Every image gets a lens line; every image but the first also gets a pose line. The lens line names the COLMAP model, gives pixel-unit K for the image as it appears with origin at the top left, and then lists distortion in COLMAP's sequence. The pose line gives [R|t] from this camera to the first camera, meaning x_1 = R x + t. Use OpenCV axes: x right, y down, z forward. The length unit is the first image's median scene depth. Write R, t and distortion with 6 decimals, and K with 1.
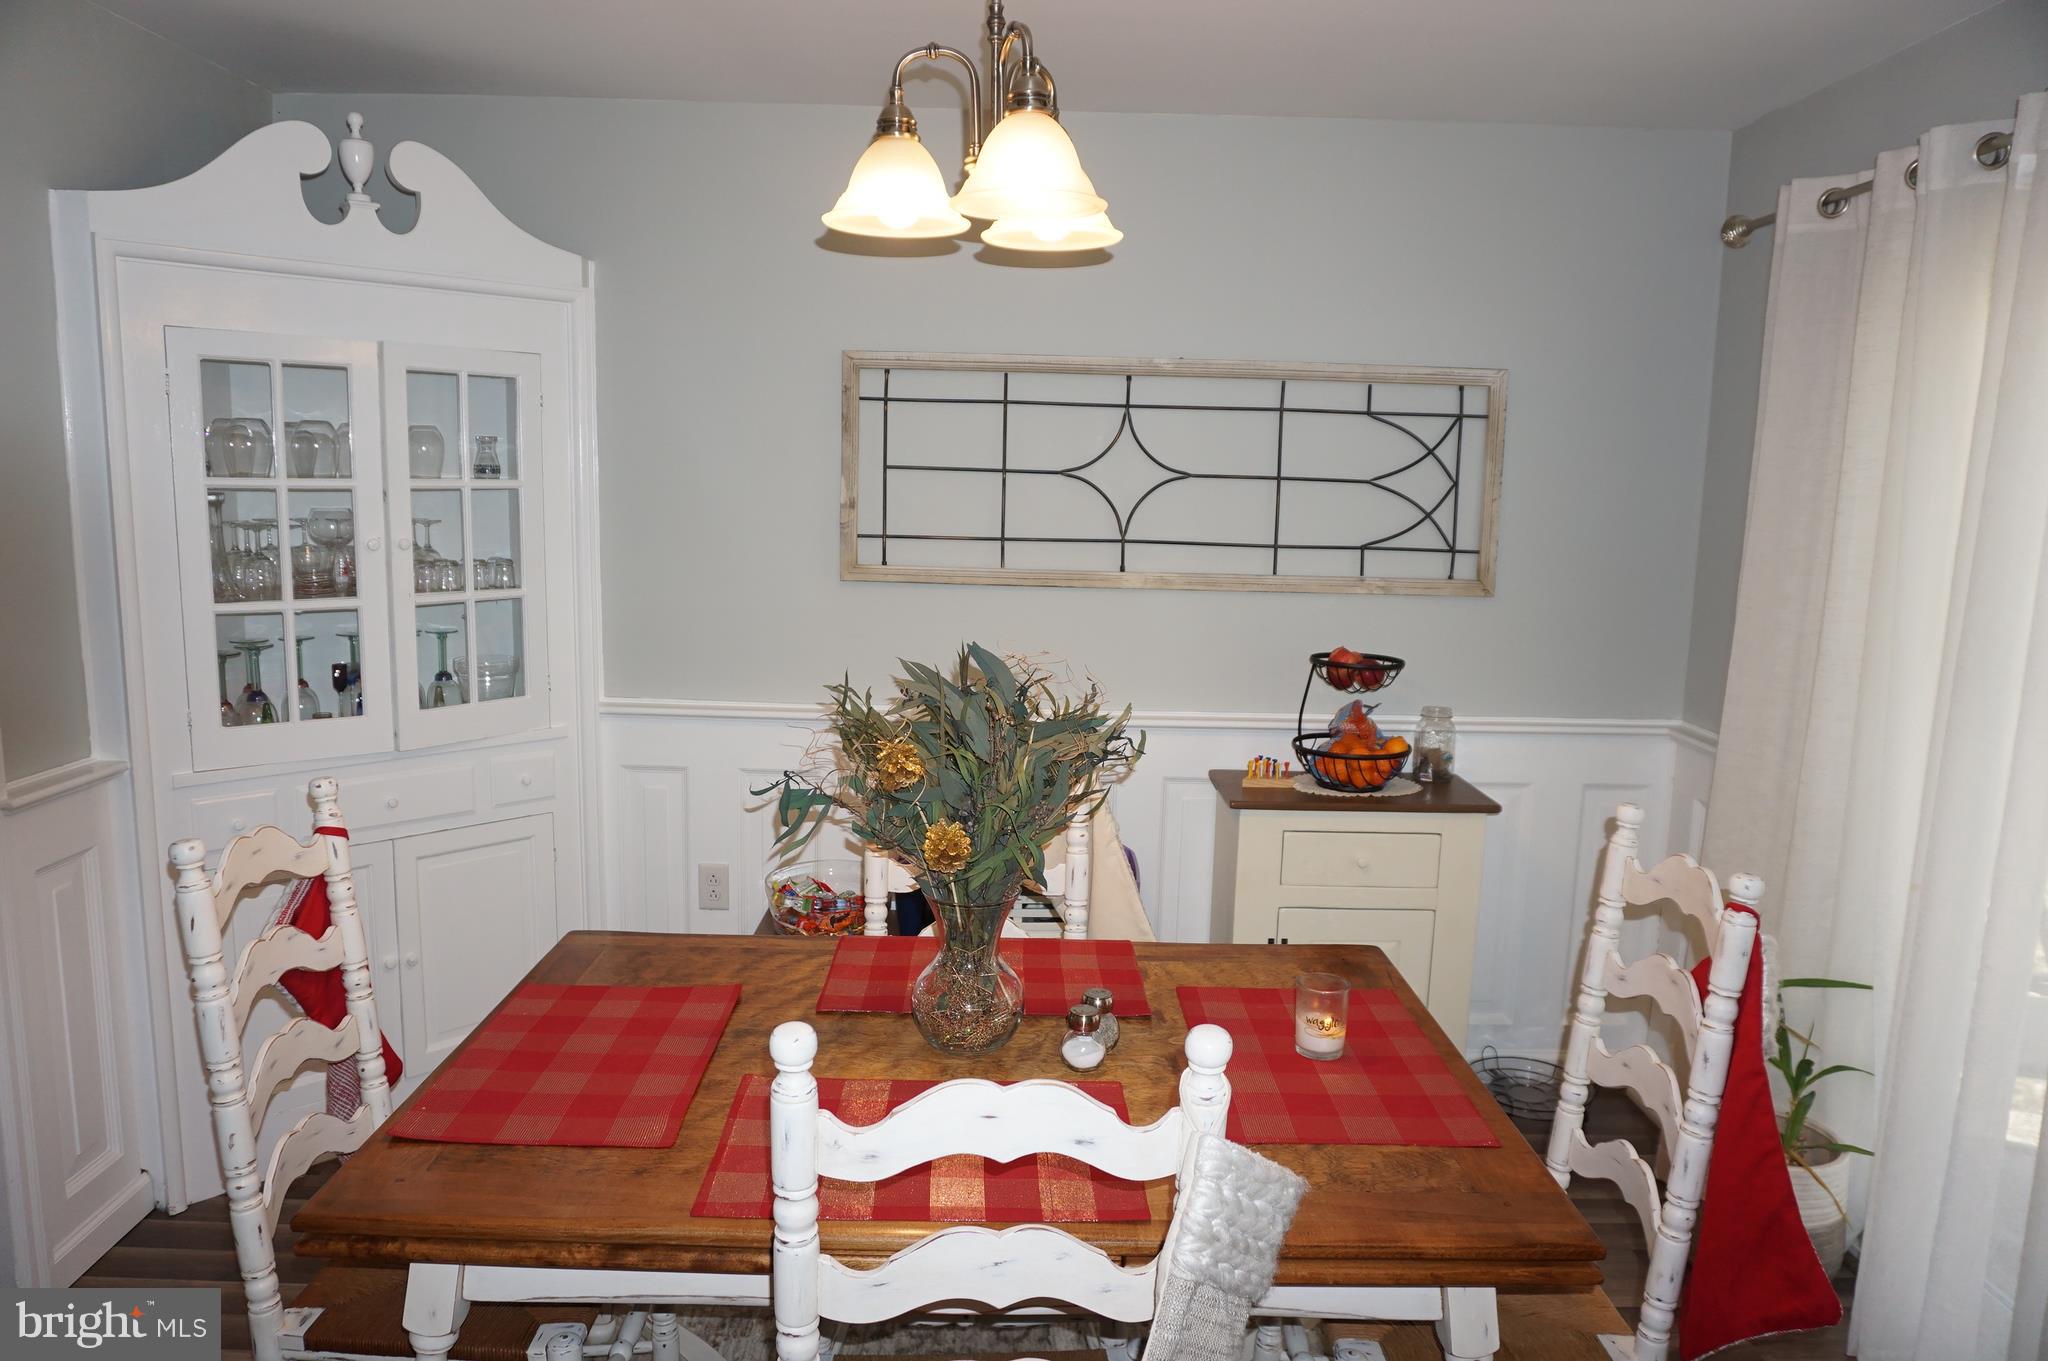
lens RADIAL K [[1374.0, 0, 1020.0], [0, 1374.0, 683.3], [0, 0, 1]] dist [-0.061213, 0.025058]
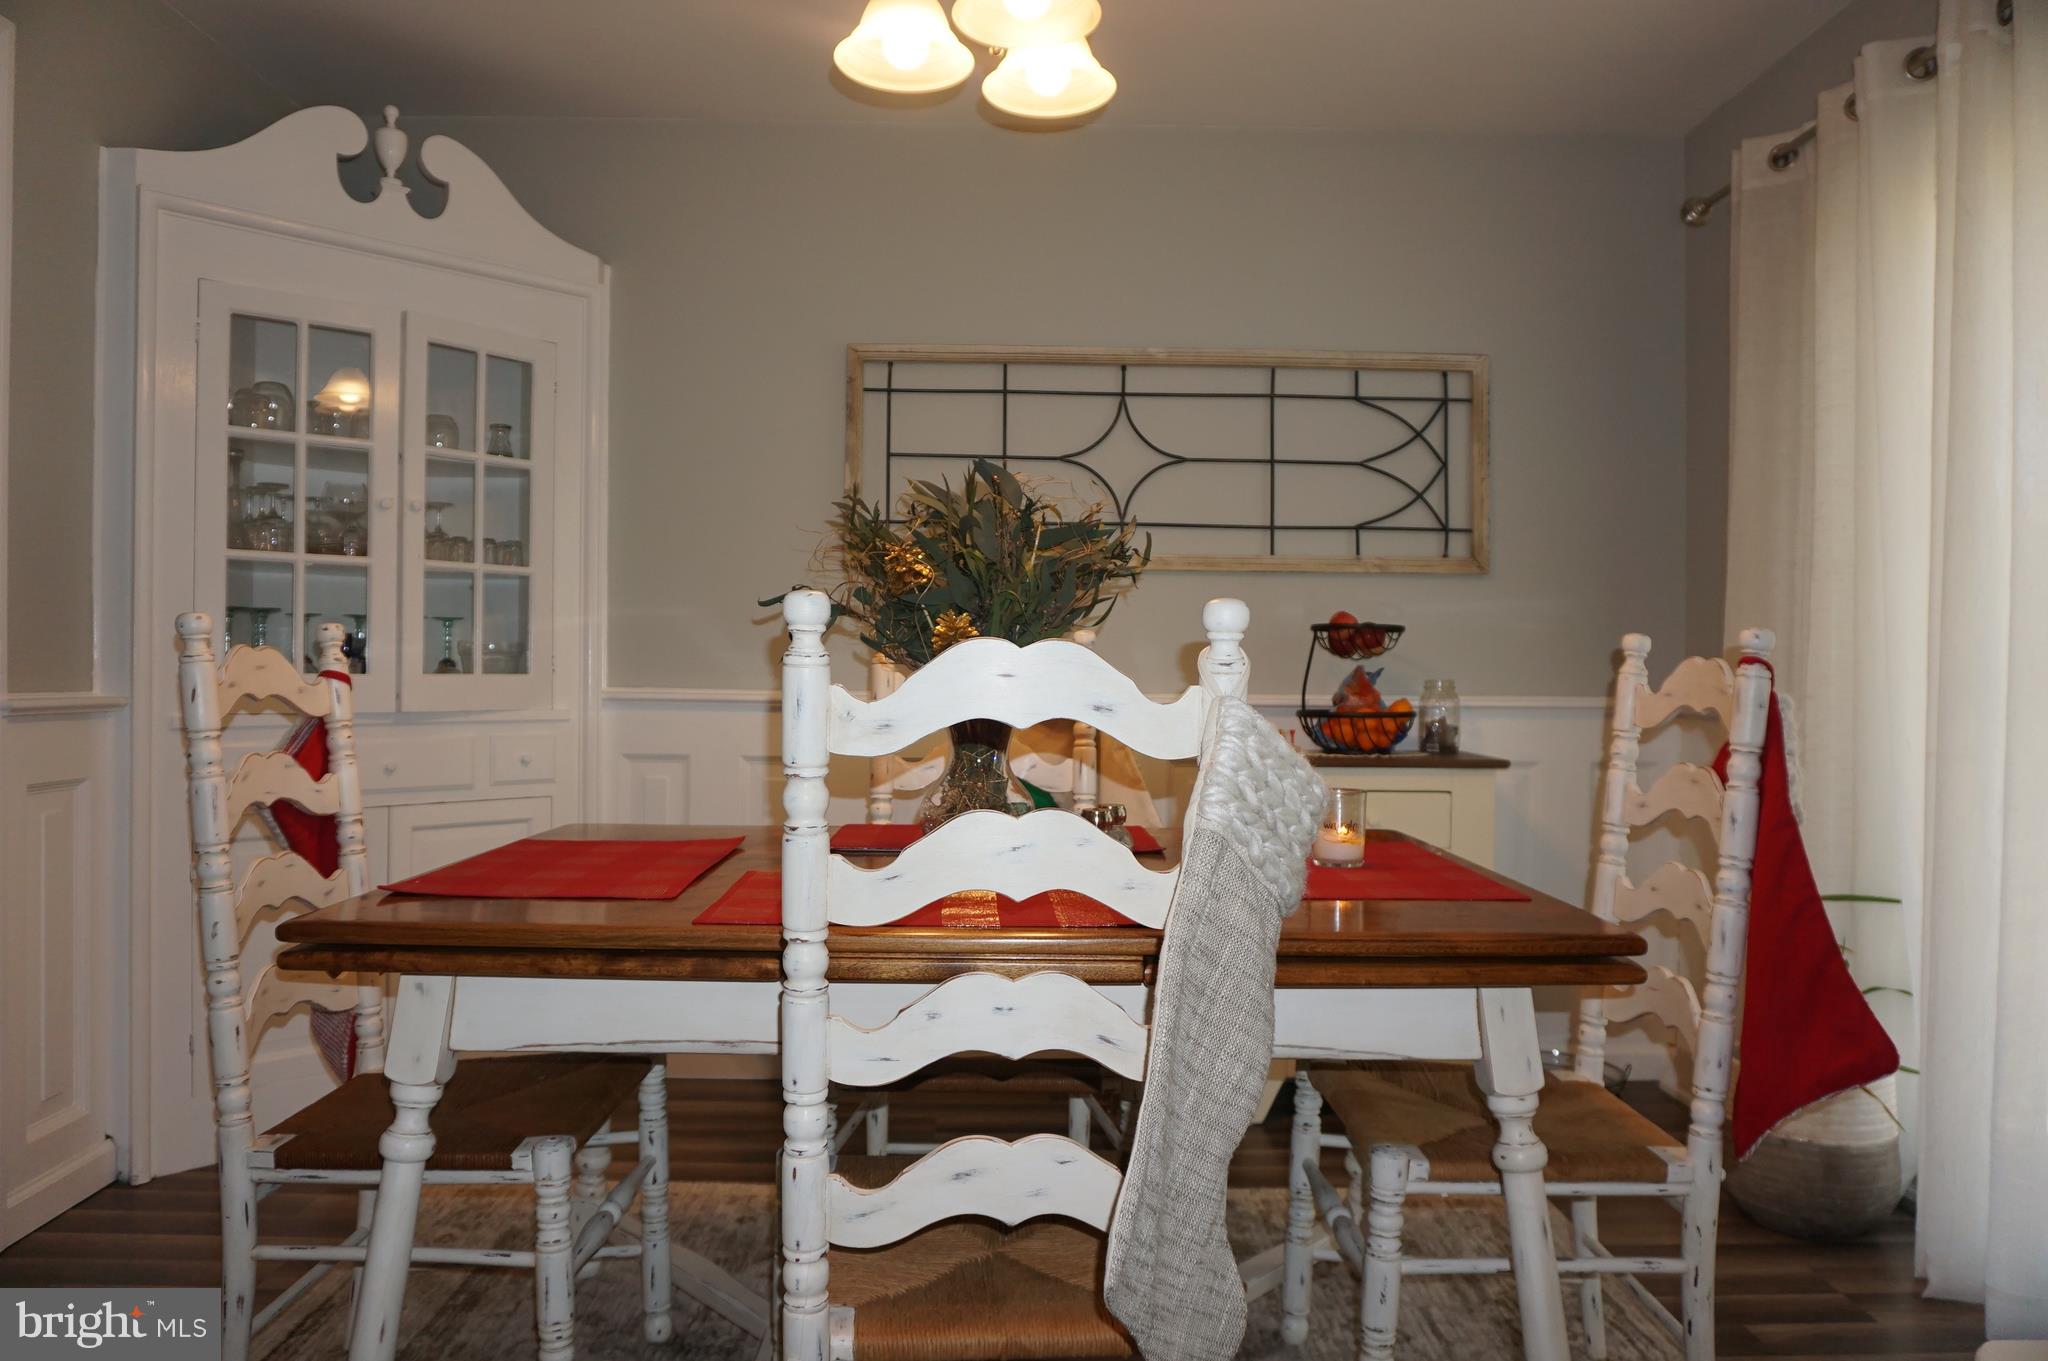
lens RADIAL K [[1374.0, 0, 1025.7], [0, 1374.0, 641.1], [0, 0, 1]] dist [-0.061213, 0.025058]
pose [[0.999877, -0.014255, 0.006558, -0.005849], [0.015082, 0.988416, -0.151015, 0.177217], [-0.004329, 0.151095, 0.988510, 0.007486]]
